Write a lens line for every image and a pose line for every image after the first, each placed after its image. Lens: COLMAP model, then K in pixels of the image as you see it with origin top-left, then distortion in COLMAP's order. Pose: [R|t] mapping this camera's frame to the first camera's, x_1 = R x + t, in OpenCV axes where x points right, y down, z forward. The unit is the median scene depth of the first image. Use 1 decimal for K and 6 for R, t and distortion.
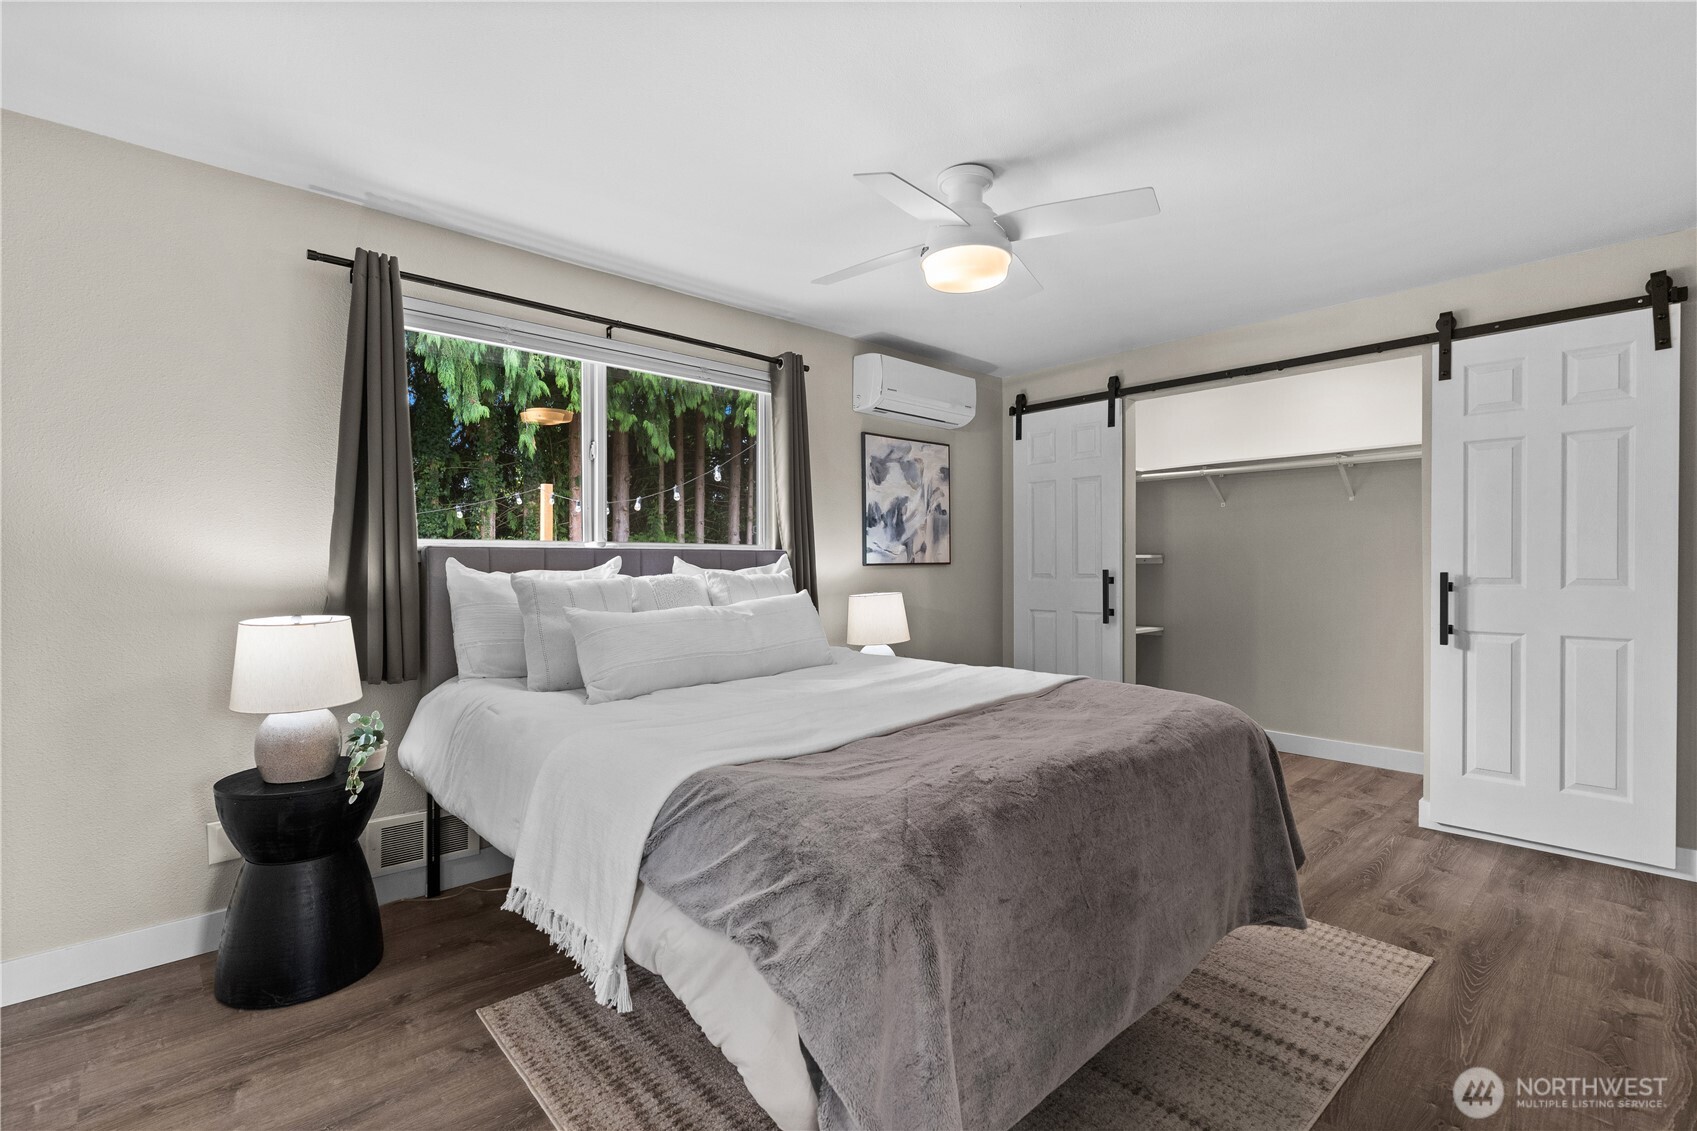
lens RADIAL K [[770.8, 0, 840.7], [0, 770.8, 570.4], [0, 0, 1]] dist [-0.003376, 0.000166]
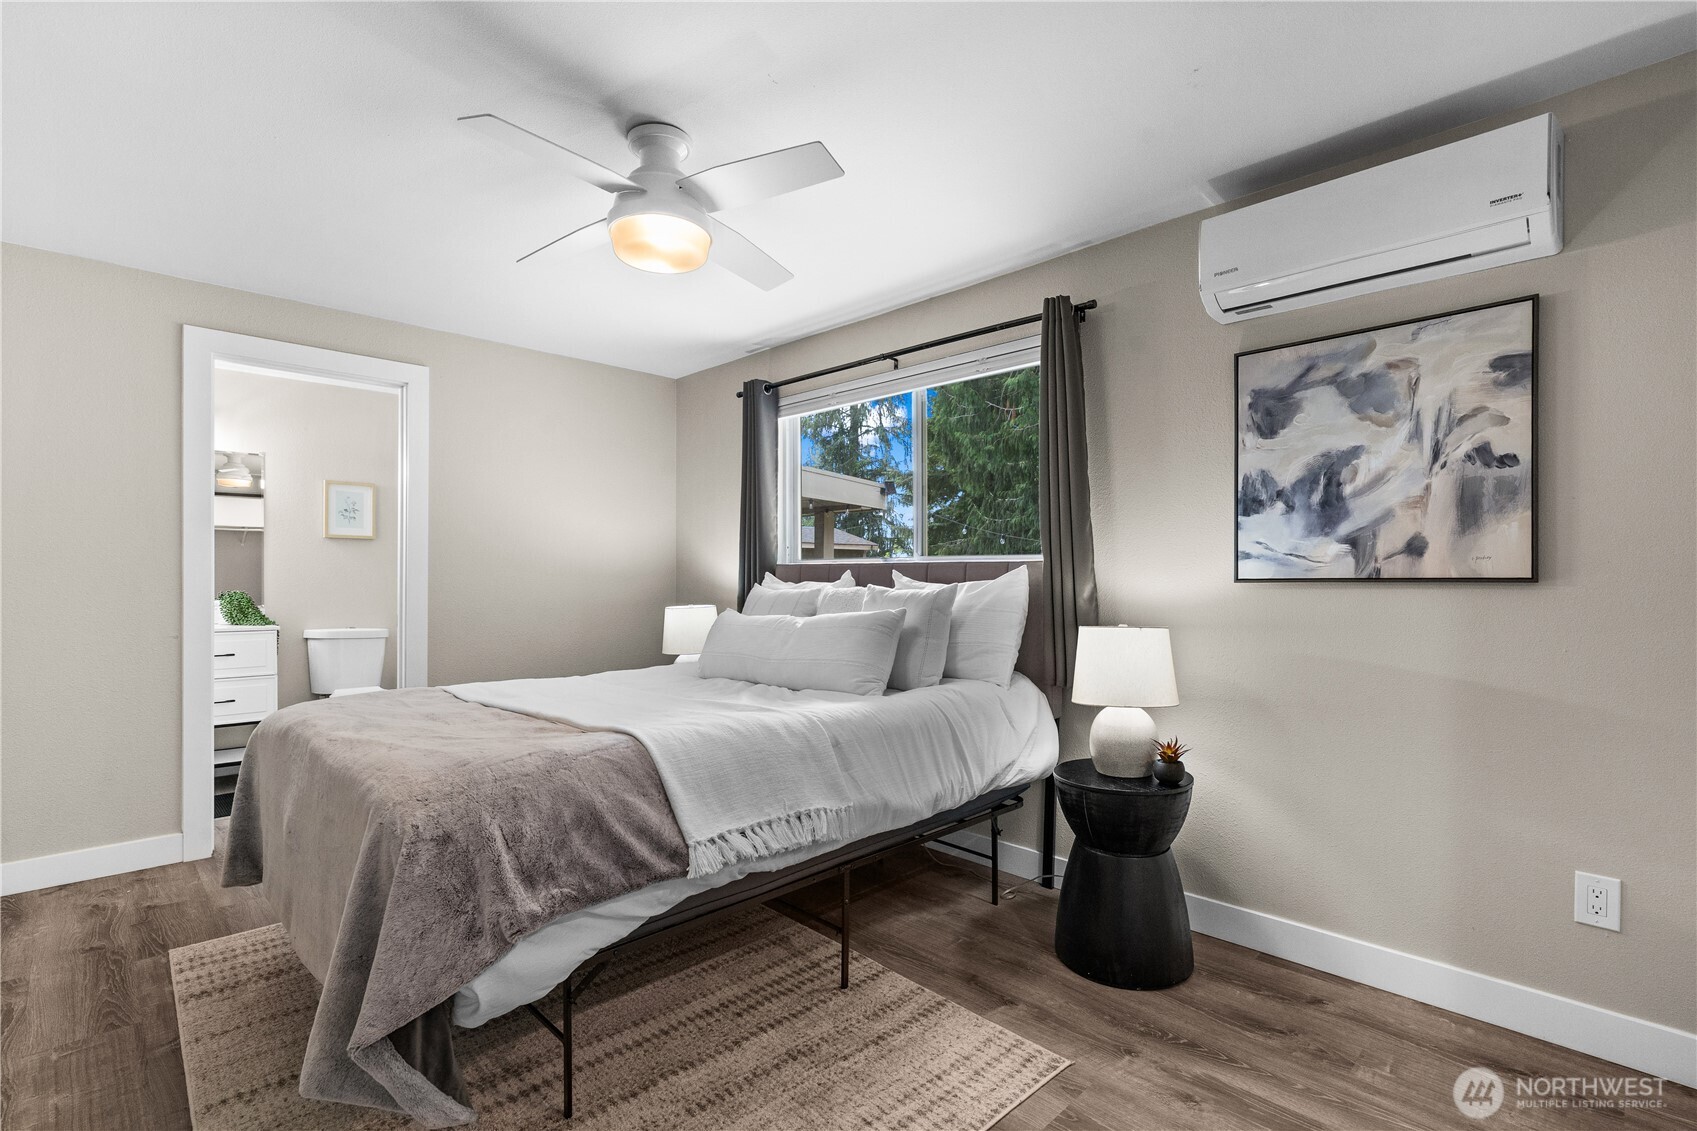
lens RADIAL K [[781.2, 0, 834.5], [0, 781.2, 579.9], [0, 0, 1]] dist [0.002590, 0.000533]
pose [[0.034506, 0.007252, -0.999378, 0.593858], [-0.011778, 0.999907, 0.006849, -0.007871], [0.999335, 0.011534, 0.034588, 0.652327]]
